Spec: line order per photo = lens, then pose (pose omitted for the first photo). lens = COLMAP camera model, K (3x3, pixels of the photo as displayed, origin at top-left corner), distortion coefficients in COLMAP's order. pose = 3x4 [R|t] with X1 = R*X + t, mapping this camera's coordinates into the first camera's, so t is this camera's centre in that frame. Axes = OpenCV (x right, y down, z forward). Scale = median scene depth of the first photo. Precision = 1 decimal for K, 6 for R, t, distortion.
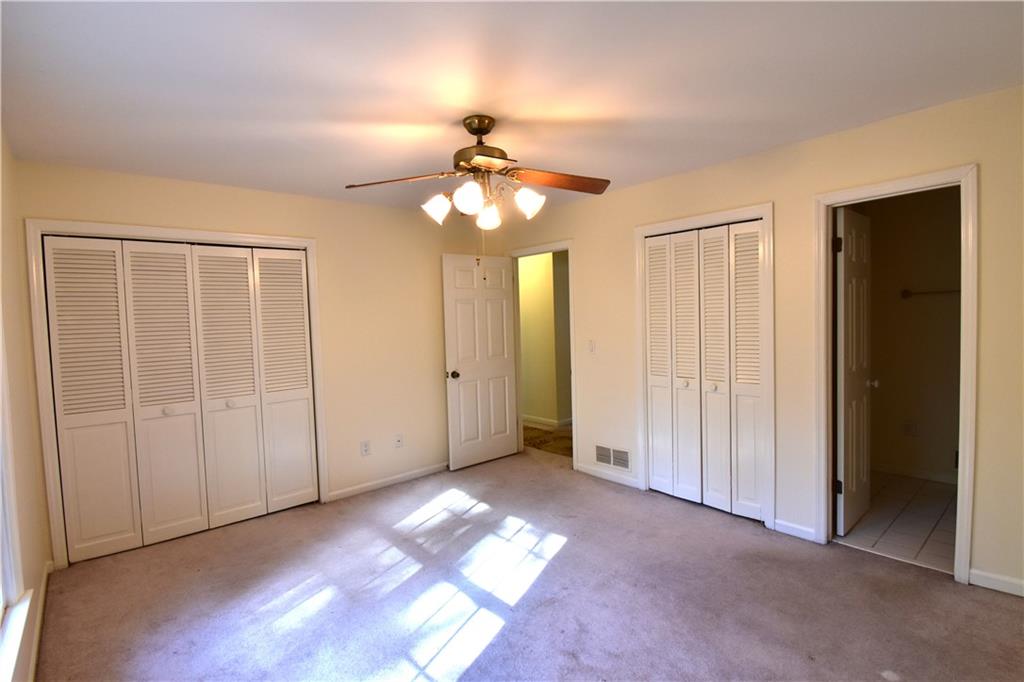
lens RADIAL K [[499.5, 0, 516.5], [0, 499.5, 340.5], [0, 0, 1]] dist [-0.006767, -0.001875]
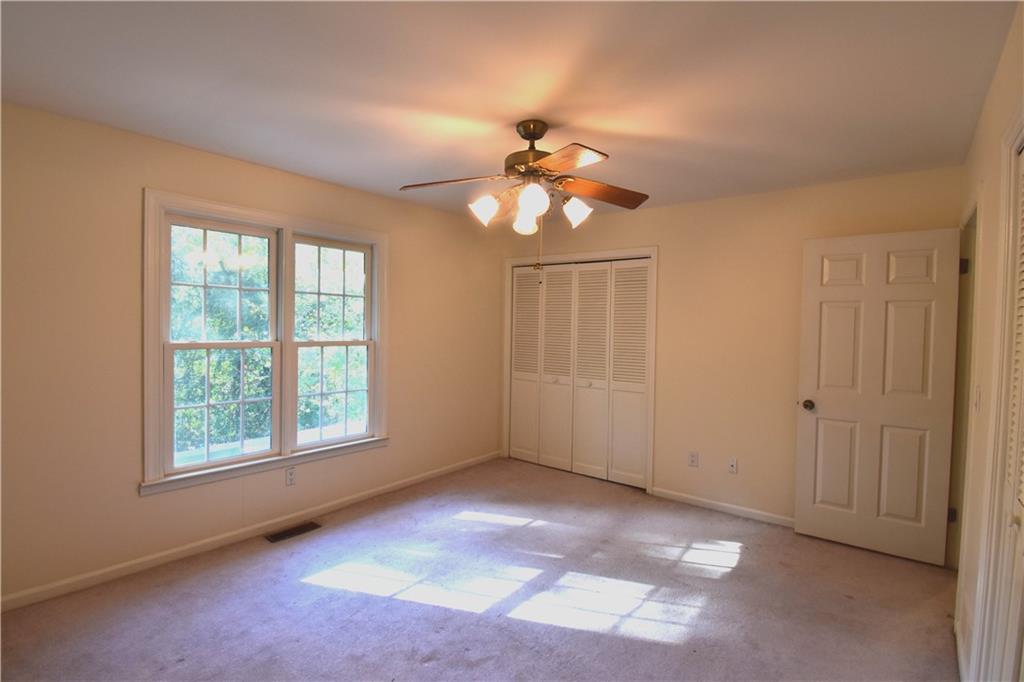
lens RADIAL K [[499.5, 0, 516.7], [0, 499.5, 341.2], [0, 0, 1]] dist [-0.006767, -0.001875]
pose [[0.168695, 0.071257, -0.983089, 0.679462], [-0.070469, 0.995703, 0.060079, -0.049064], [0.983146, 0.059142, 0.172992, 0.600112]]
